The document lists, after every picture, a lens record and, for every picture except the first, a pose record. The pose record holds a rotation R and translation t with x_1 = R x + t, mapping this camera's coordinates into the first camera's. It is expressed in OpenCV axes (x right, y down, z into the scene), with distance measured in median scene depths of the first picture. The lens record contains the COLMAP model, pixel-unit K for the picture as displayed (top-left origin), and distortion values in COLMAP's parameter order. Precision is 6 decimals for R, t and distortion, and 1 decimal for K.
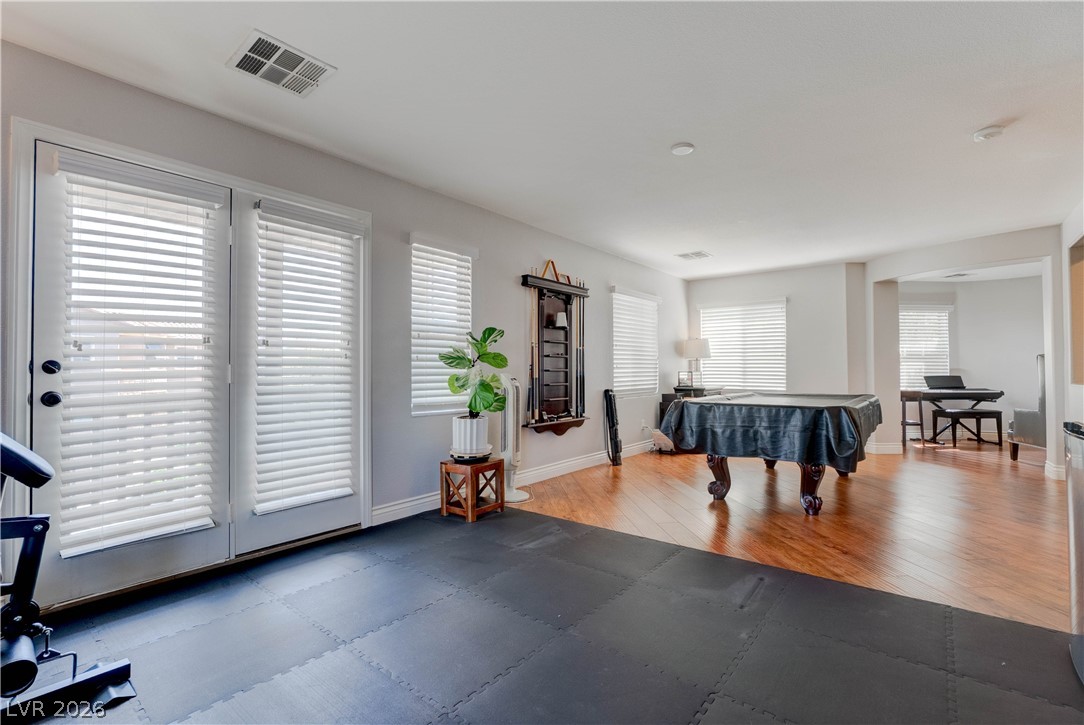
lens RADIAL K [[492.7, 0, 534.8], [0, 492.7, 361.9], [0, 0, 1]] dist [-0.011356, 0.000151]
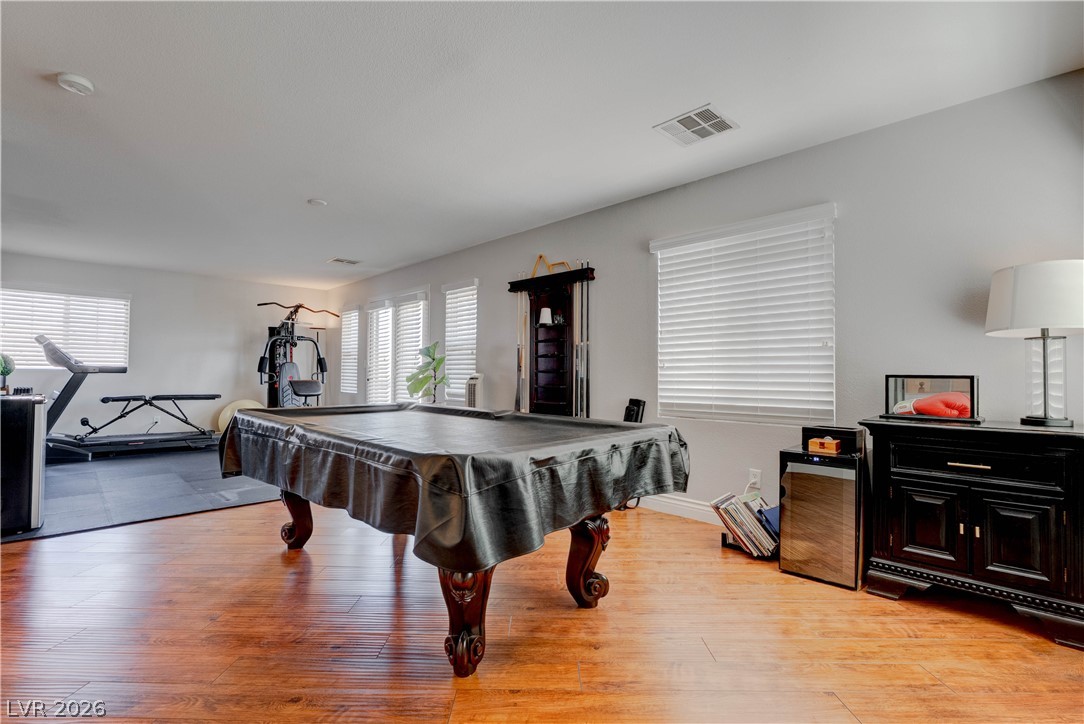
lens RADIAL K [[492.7, 0, 534.8], [0, 492.7, 361.4], [0, 0, 1]] dist [-0.011356, 0.000151]
pose [[-0.068788, -0.016992, -0.997487, 0.900123], [0.012148, 0.999767, -0.017869, 0.014651], [0.997557, -0.013347, -0.068566, 0.963686]]
